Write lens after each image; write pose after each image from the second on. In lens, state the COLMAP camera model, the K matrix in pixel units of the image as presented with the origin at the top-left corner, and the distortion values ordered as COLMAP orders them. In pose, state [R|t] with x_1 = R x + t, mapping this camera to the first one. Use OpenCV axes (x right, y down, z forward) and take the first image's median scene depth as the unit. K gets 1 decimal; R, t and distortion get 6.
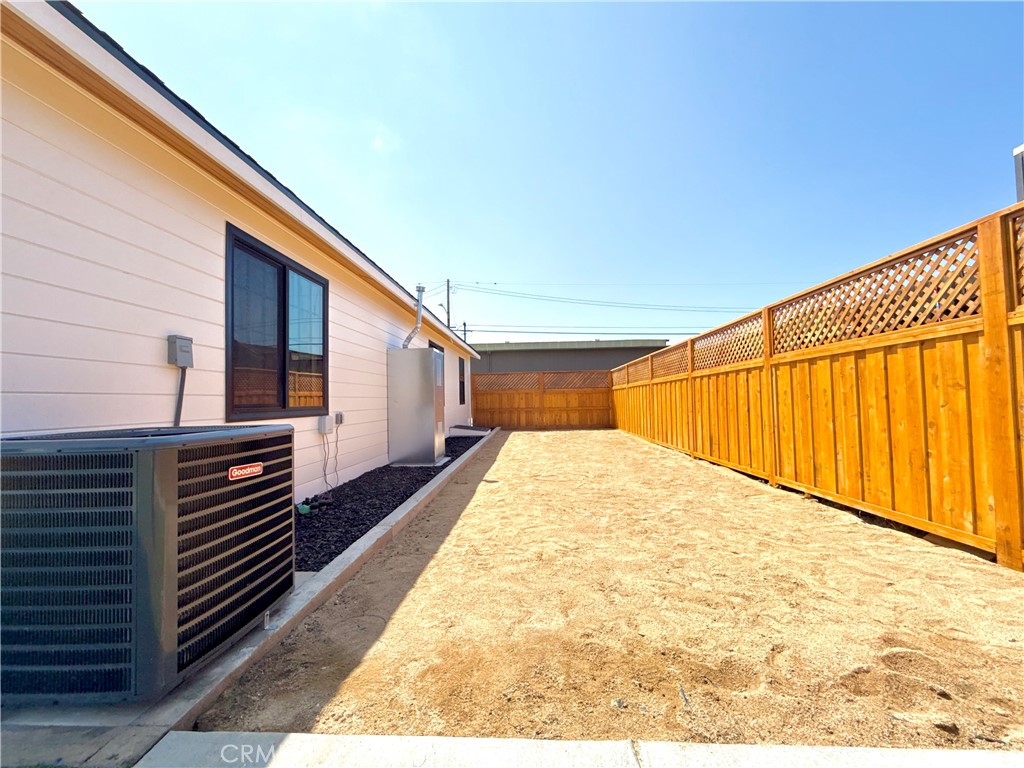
lens RADIAL K [[416.4, 0, 512.0], [0, 416.4, 384.0], [0, 0, 1]] dist [-0.000301, -0.000027]
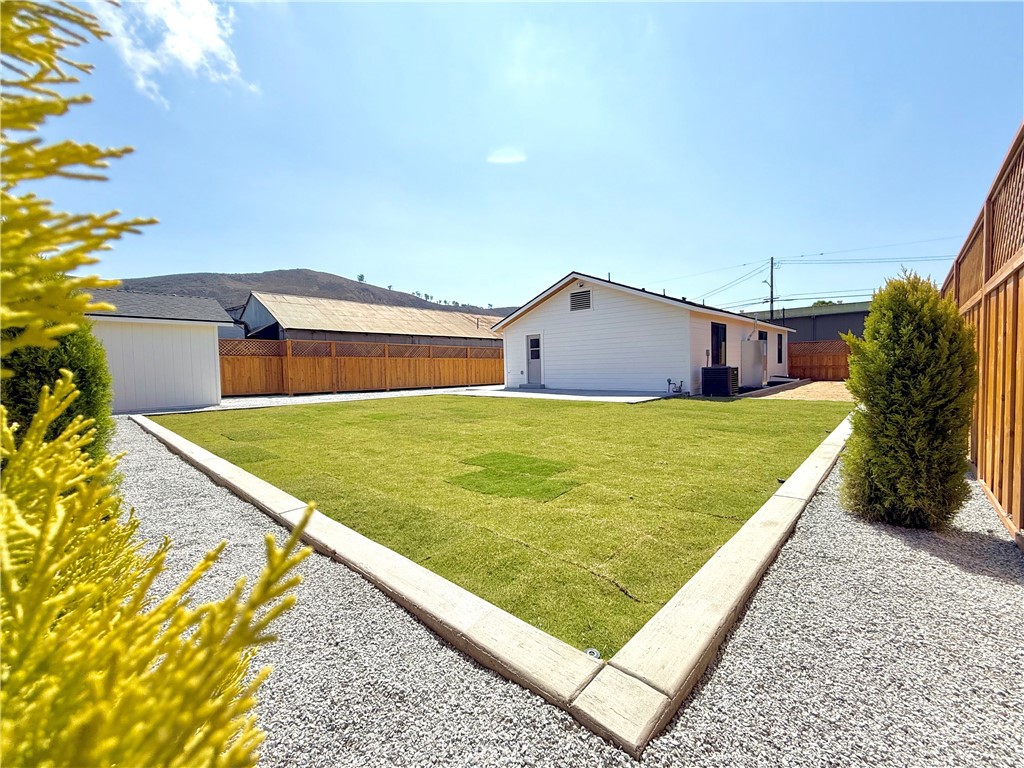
lens RADIAL K [[416.4, 0, 512.0], [0, 416.4, 384.0], [0, 0, 1]] dist [-0.000301, -0.000027]
pose [[0.760143, 0.030458, -0.649042, 0.127863], [0.031987, 0.995935, 0.084200, -0.036423], [0.648969, -0.084765, 0.756079, -0.813977]]
